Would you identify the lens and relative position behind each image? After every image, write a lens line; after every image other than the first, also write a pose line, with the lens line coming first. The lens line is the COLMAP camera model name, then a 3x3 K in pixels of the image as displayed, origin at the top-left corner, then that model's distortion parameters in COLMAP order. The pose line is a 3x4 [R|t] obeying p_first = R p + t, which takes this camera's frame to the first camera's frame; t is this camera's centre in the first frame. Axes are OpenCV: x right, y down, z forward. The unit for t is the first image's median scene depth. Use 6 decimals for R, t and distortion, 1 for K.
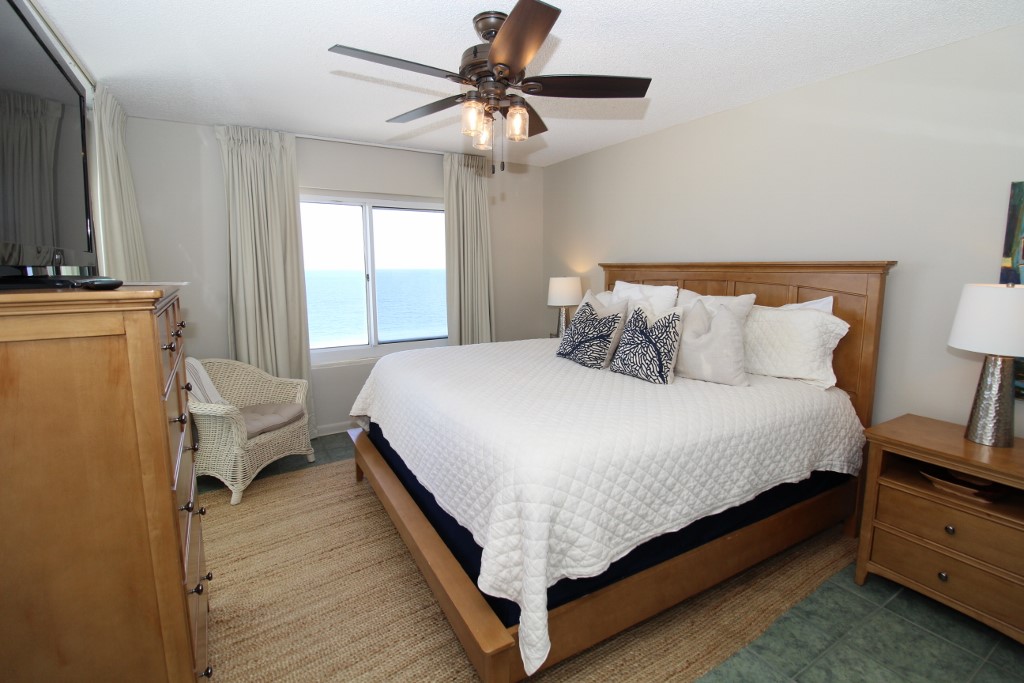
lens RADIAL K [[472.1, 0, 509.2], [0, 472.1, 331.4], [0, 0, 1]] dist [0.000809, -0.015544]
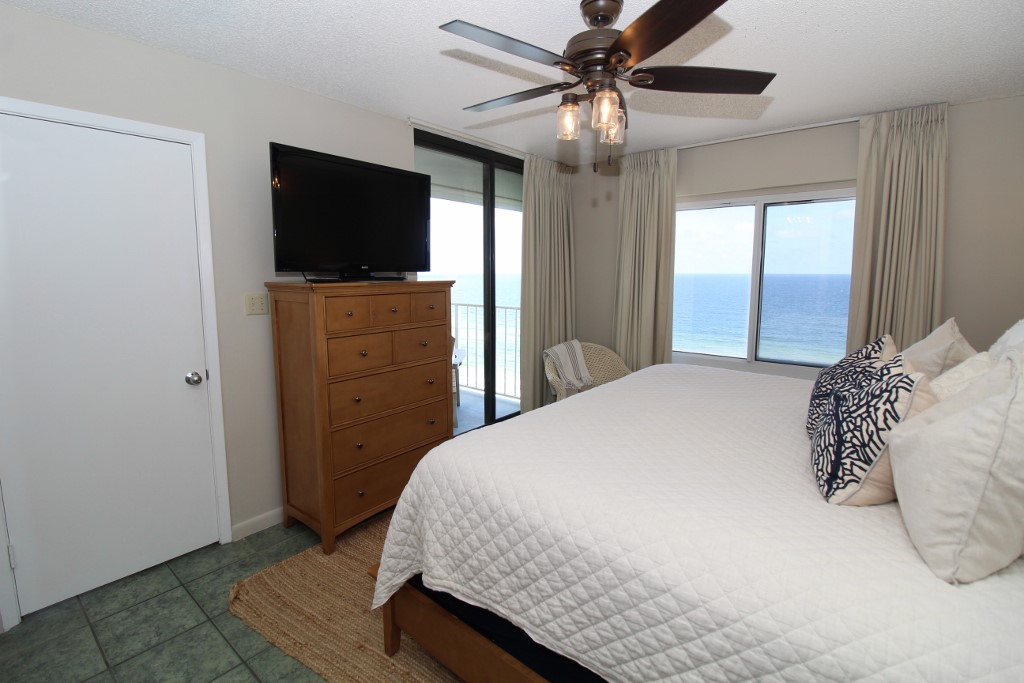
lens RADIAL K [[472.1, 0, 509.2], [0, 472.1, 331.4], [0, 0, 1]] dist [0.000809, -0.015544]
pose [[0.336348, 0.120761, -0.933963, 0.901832], [-0.128970, 0.988307, 0.081342, -0.093476], [0.932865, 0.093094, 0.347989, 0.628382]]
